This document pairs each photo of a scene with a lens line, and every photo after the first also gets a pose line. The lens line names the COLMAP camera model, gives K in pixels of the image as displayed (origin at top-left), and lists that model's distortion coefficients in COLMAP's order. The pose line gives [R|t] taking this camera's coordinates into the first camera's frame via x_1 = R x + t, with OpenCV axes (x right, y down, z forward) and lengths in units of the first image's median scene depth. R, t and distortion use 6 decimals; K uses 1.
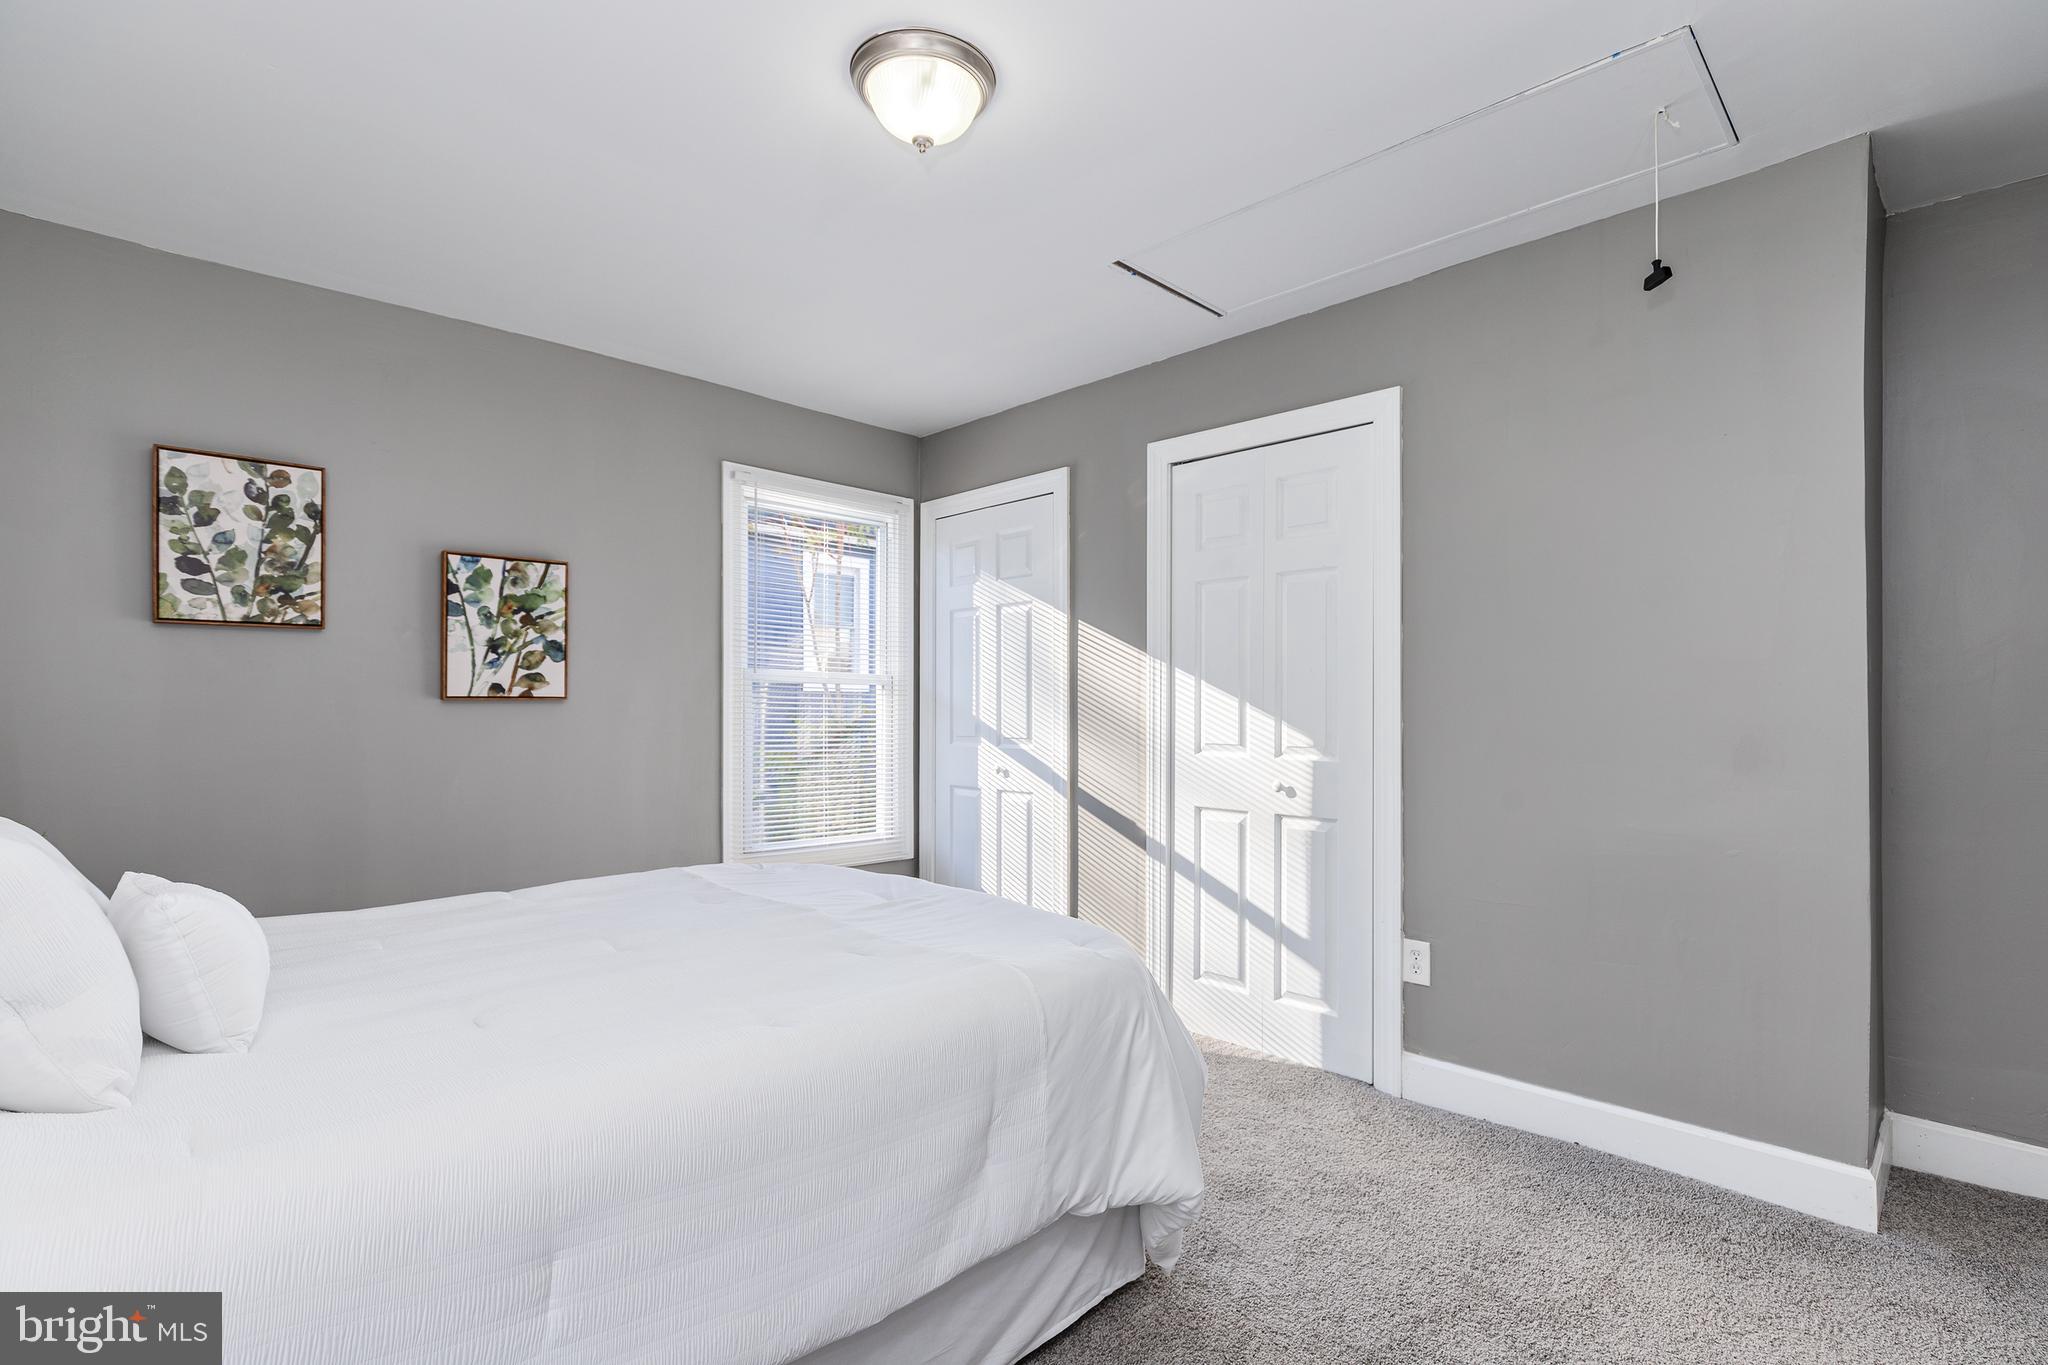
lens RADIAL K [[967.1, 0, 1031.5], [0, 967.1, 692.5], [0, 0, 1]] dist [0.001707, 0.001798]
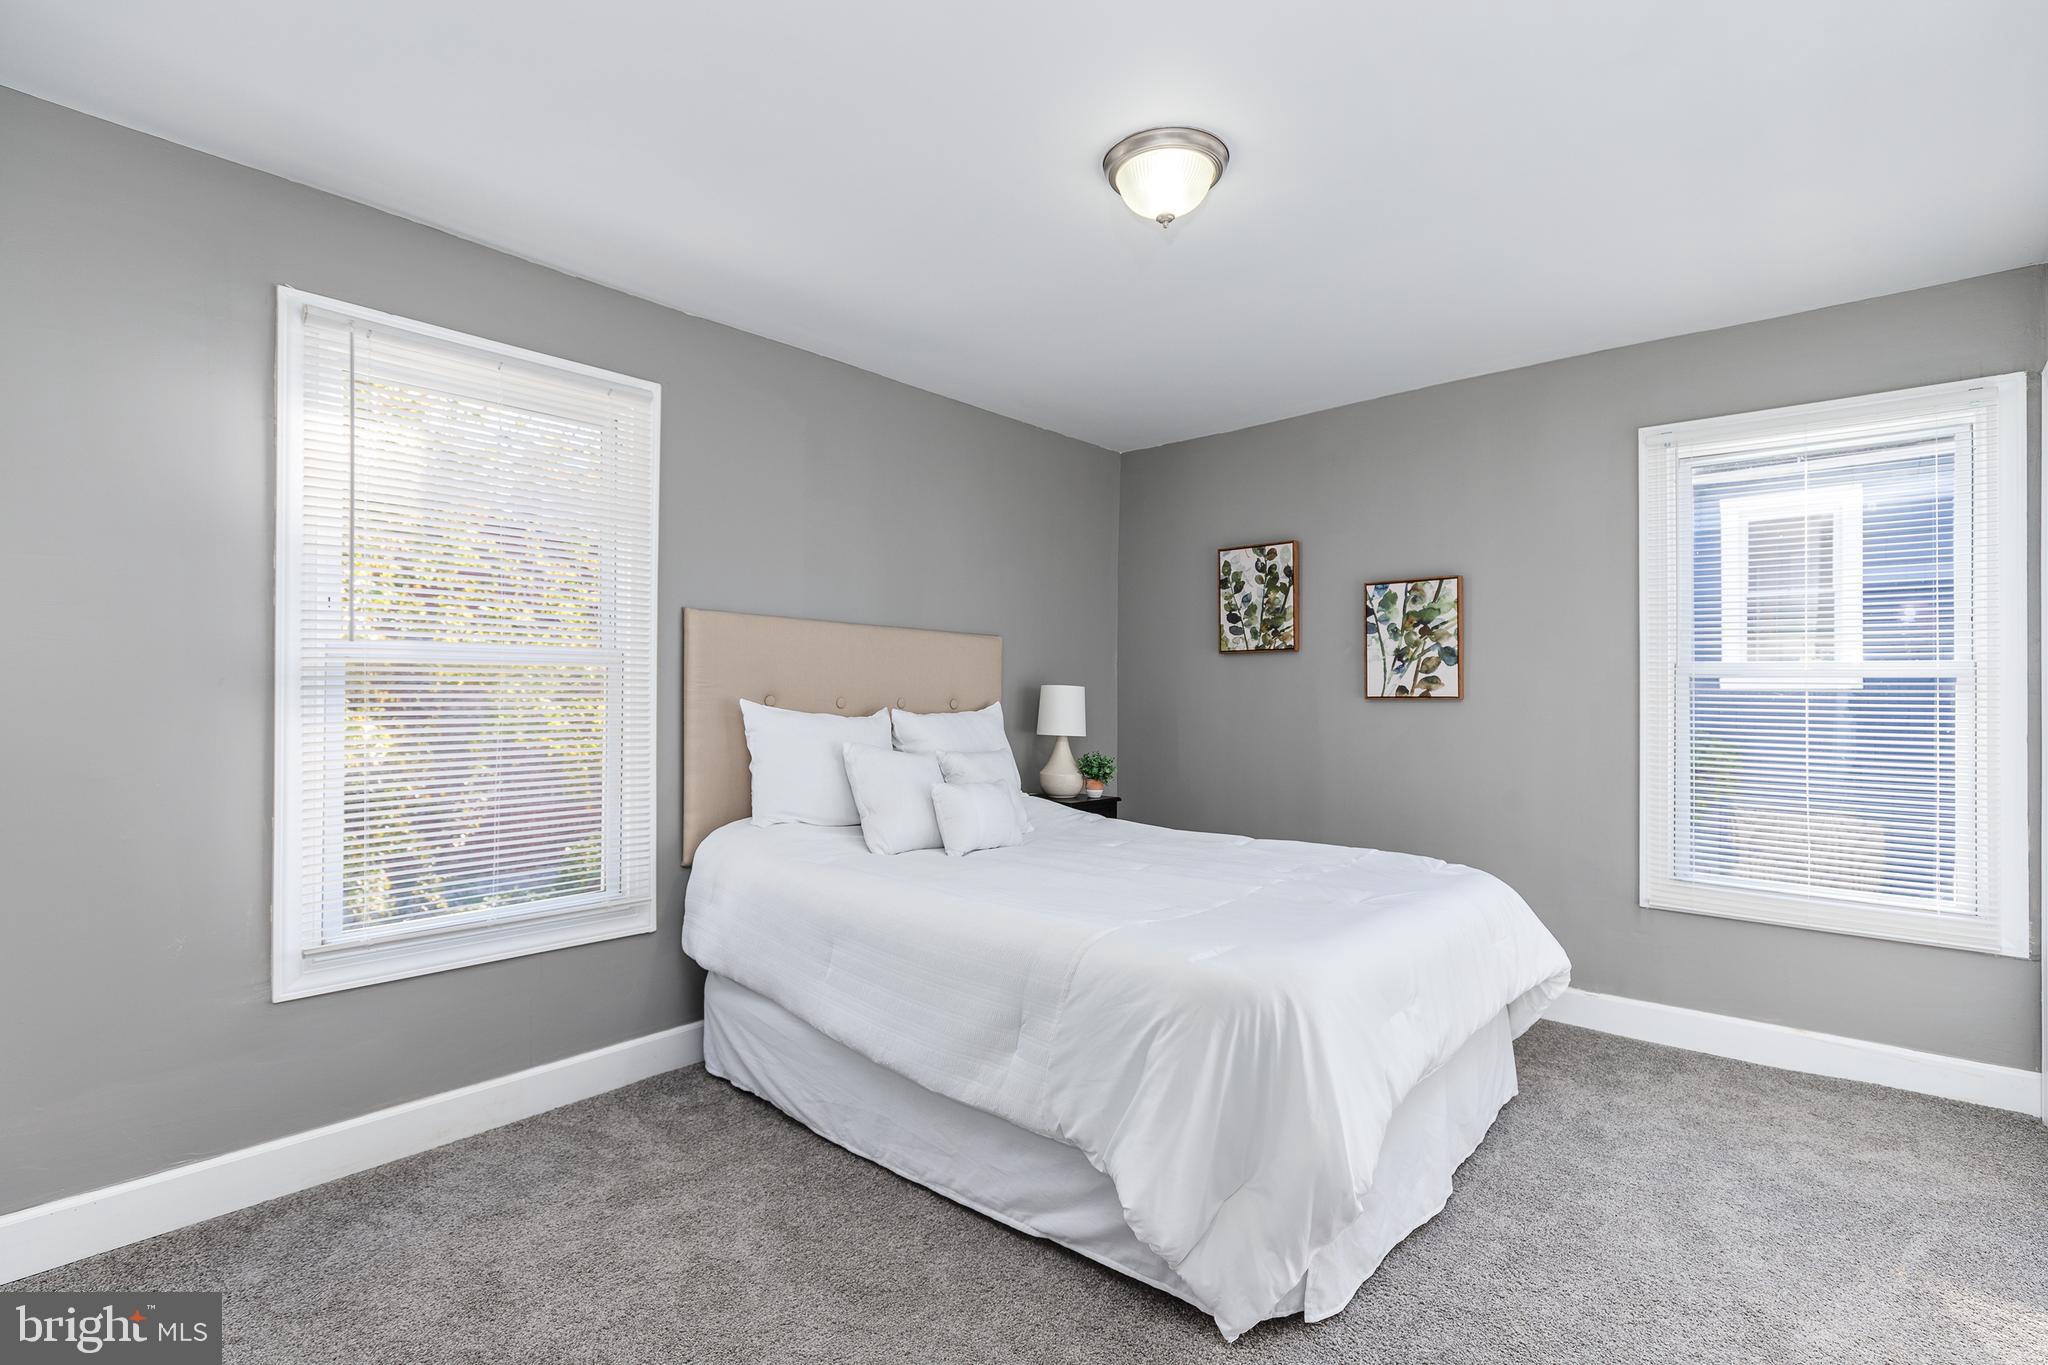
lens RADIAL K [[967.1, 0, 1038.1], [0, 967.1, 690.9], [0, 0, 1]] dist [0.001707, 0.001798]
pose [[0.058469, -0.011127, -0.998227, 0.701426], [0.005638, 0.999926, -0.010815, 0.008244], [0.998273, -0.004996, 0.058527, 0.531207]]
